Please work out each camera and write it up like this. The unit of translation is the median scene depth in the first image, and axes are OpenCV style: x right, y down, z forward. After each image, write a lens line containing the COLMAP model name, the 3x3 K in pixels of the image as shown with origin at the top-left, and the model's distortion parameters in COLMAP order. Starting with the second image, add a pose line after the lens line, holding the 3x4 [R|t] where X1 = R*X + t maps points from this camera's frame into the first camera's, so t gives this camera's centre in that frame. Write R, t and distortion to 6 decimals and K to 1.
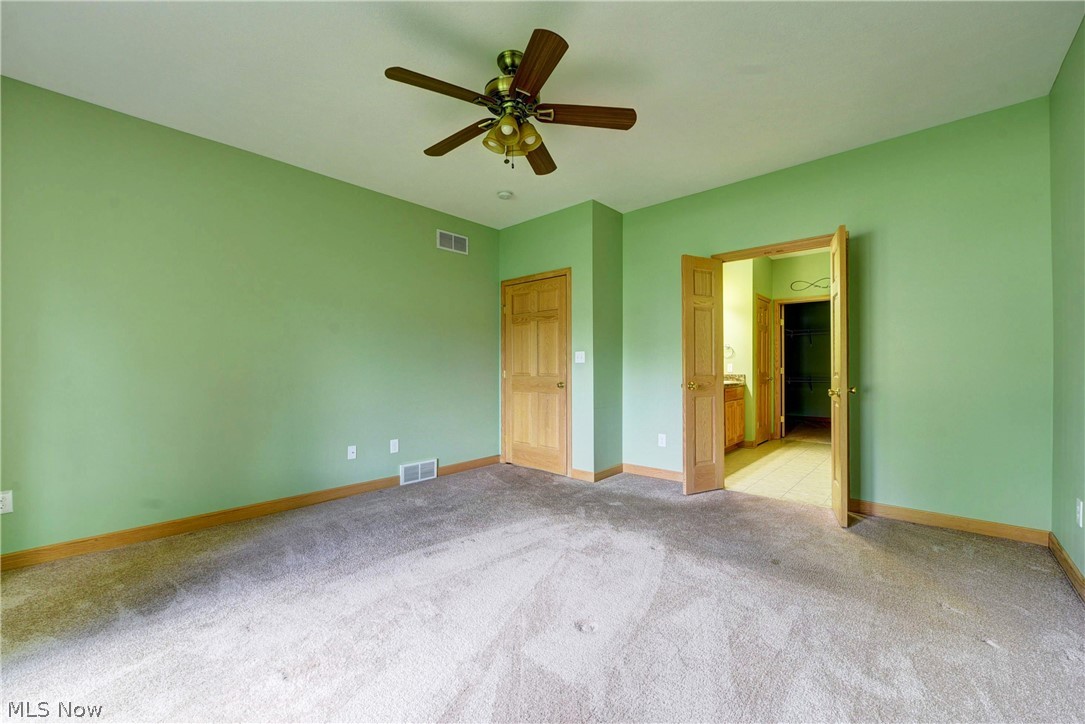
lens RADIAL K [[434.5, 0, 545.0], [0, 434.5, 367.2], [0, 0, 1]] dist [-0.009017, -0.000535]
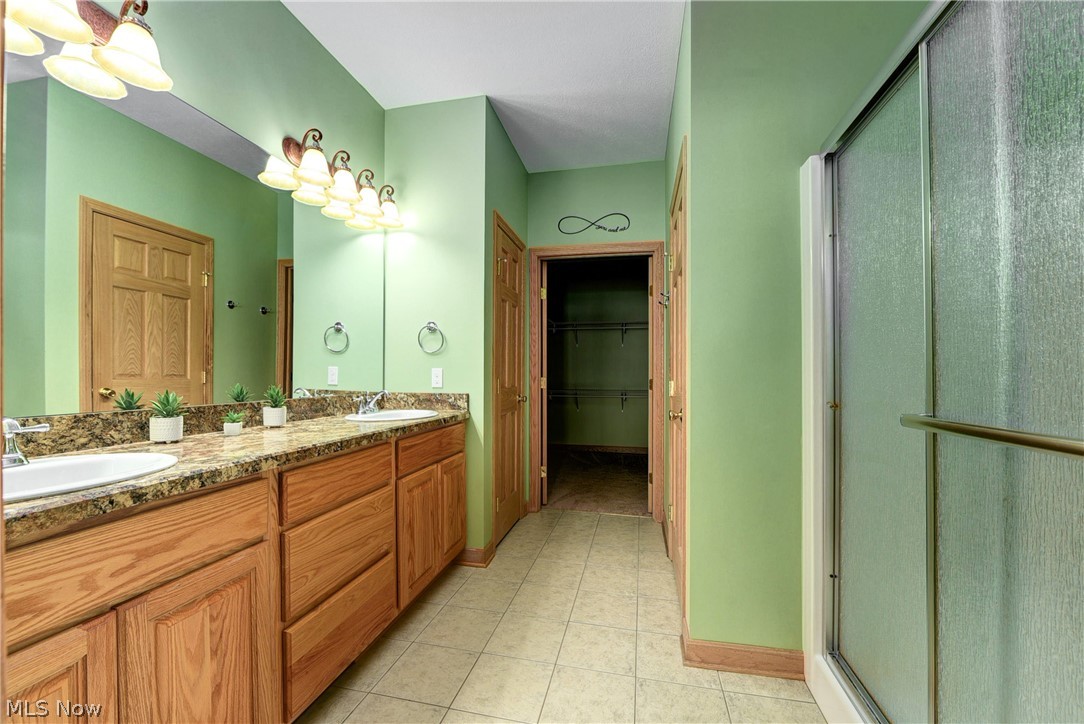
lens RADIAL K [[434.1, 0, 544.5], [0, 434.1, 367.2], [0, 0, 1]] dist [-0.009017, -0.000535]
pose [[0.873577, 0.013514, 0.486498, 0.294176], [-0.003707, 0.999770, -0.021115, -0.000308], [-0.486672, 0.016642, 0.873426, 0.542796]]
